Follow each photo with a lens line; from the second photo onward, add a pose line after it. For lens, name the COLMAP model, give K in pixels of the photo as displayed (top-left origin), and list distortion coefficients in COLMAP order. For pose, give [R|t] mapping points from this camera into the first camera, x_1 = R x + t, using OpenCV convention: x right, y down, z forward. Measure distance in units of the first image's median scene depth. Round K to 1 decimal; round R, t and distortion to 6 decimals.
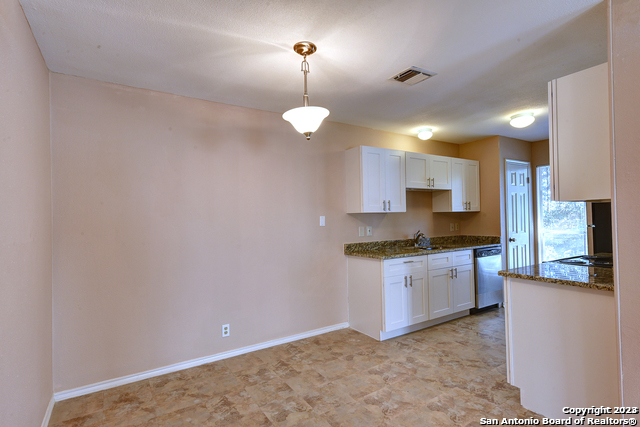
lens RADIAL K [[309.0, 0, 320.9], [0, 309.0, 219.1], [0, 0, 1]] dist [0.007866, -0.001089]
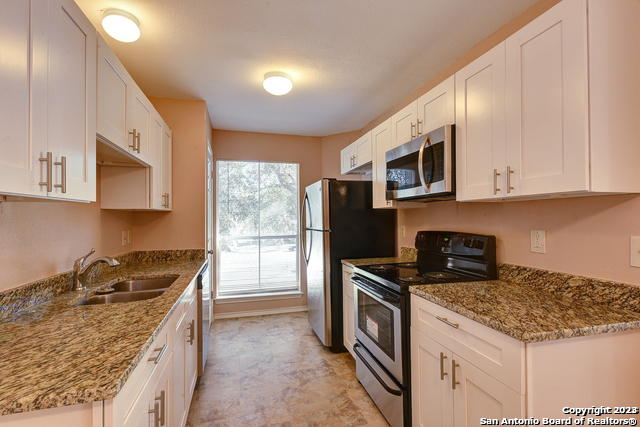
lens RADIAL K [[298.7, 0, 320.9], [0, 298.7, 214.8], [0, 0, 1]] dist [0.000634, -0.000210]
pose [[0.287343, 0.030907, 0.957329, 0.020269], [0.000075, 0.999479, -0.032290, 0.002525], [-0.957828, 0.009351, 0.287191, 0.570409]]
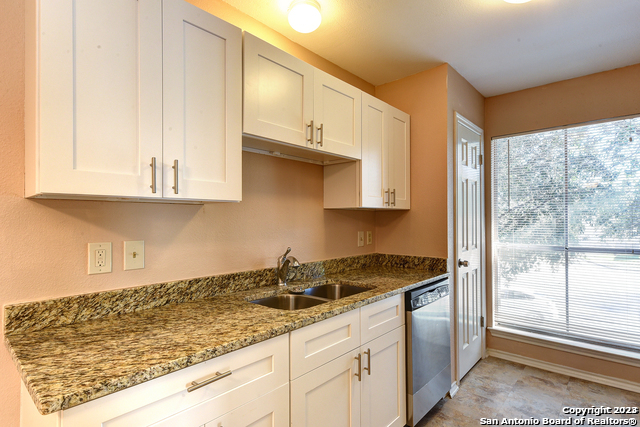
lens RADIAL K [[330.8, 0, 320.1], [0, 330.8, 215.8], [0, 0, 1]] dist [0.011617, 0.000864]
pose [[0.960799, 0.023077, 0.276283, 0.223603], [-0.018024, 0.999621, -0.020816, 0.000082], [-0.276659, 0.015020, 0.960851, 0.530530]]
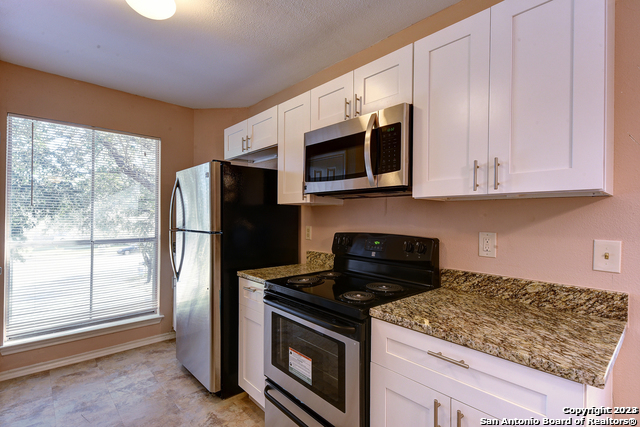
lens RADIAL K [[309.0, 0, 320.3], [0, 309.0, 215.0], [0, 0, 1]] dist [0.007866, -0.001089]
pose [[-0.180611, 0.025353, 0.983228, 0.138053], [-0.007121, 0.999608, -0.027083, 0.000651], [-0.983529, -0.011893, -0.180360, 0.673778]]
